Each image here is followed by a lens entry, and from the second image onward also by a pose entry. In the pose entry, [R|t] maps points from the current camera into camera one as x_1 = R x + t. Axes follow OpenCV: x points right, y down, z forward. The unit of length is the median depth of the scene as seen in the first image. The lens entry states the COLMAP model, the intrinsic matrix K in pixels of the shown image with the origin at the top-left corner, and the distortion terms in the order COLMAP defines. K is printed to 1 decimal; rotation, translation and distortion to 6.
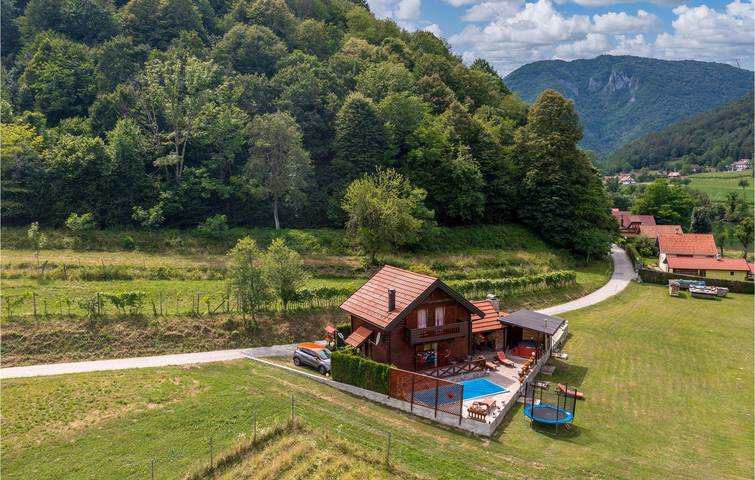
lens RADIAL K [[600.3, 0, 377.5], [0, 600.3, 240.0], [0, 0, 1]] dist [0.002494, -0.001370]
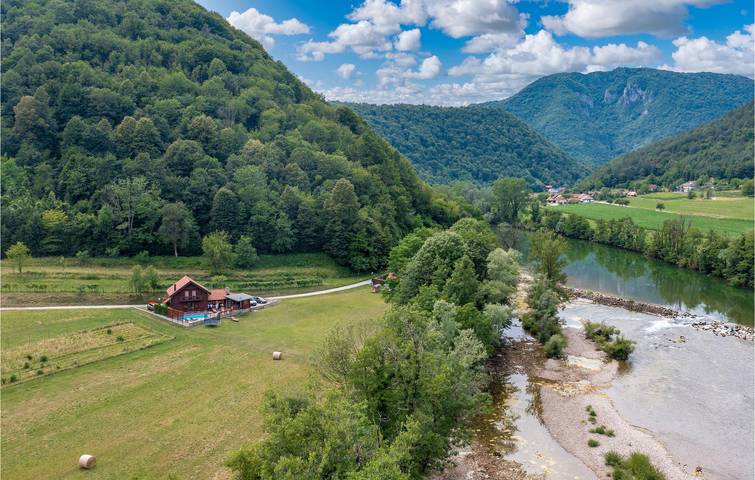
lens RADIAL K [[600.3, 0, 377.5], [0, 600.3, 240.0], [0, 0, 1]] dist [0.002494, -0.001370]
pose [[0.998497, 0.011278, -0.053643, 0.587345], [-0.011716, 0.999900, -0.007861, -0.062048], [0.053549, 0.008478, 0.998529, -0.963698]]
